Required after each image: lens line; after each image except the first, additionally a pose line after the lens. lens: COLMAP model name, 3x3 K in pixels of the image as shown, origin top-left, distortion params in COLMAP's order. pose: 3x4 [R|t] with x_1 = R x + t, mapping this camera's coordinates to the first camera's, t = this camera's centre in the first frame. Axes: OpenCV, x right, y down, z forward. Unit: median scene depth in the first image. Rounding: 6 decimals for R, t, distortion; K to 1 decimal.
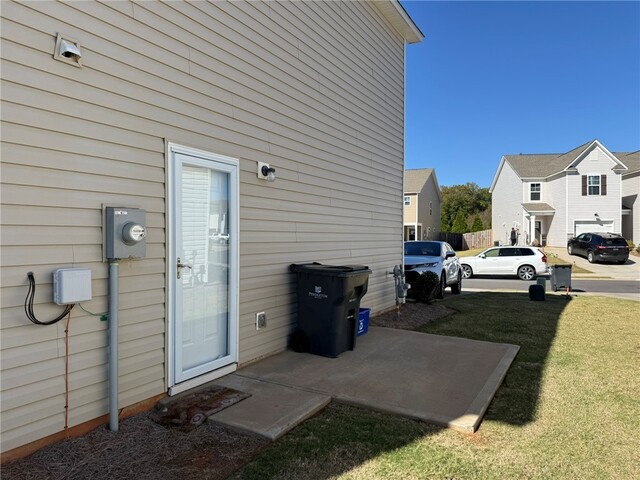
lens RADIAL K [[452.4, 0, 320.9], [0, 452.4, 239.6], [0, 0, 1]] dist [0.040384, -0.021267]
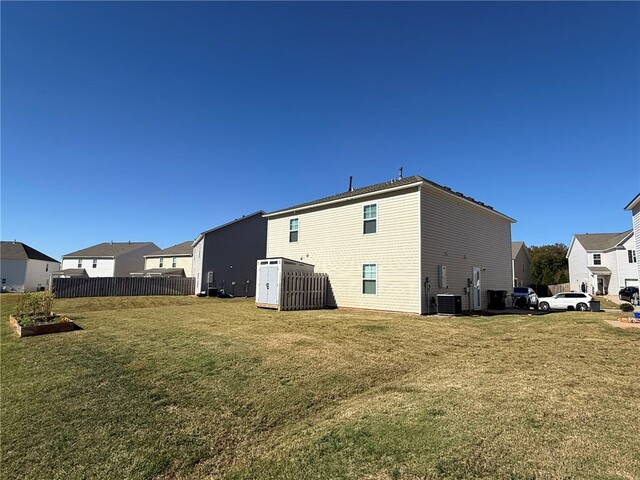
lens RADIAL K [[366.7, 0, 318.0], [0, 366.7, 241.0], [0, 0, 1]] dist [0.006840, 0.000479]
pose [[0.963391, -0.009617, -0.267928, -0.113264], [-0.023839, 0.992325, -0.121335, 0.008534], [0.267038, 0.123280, 0.955768, -0.473073]]
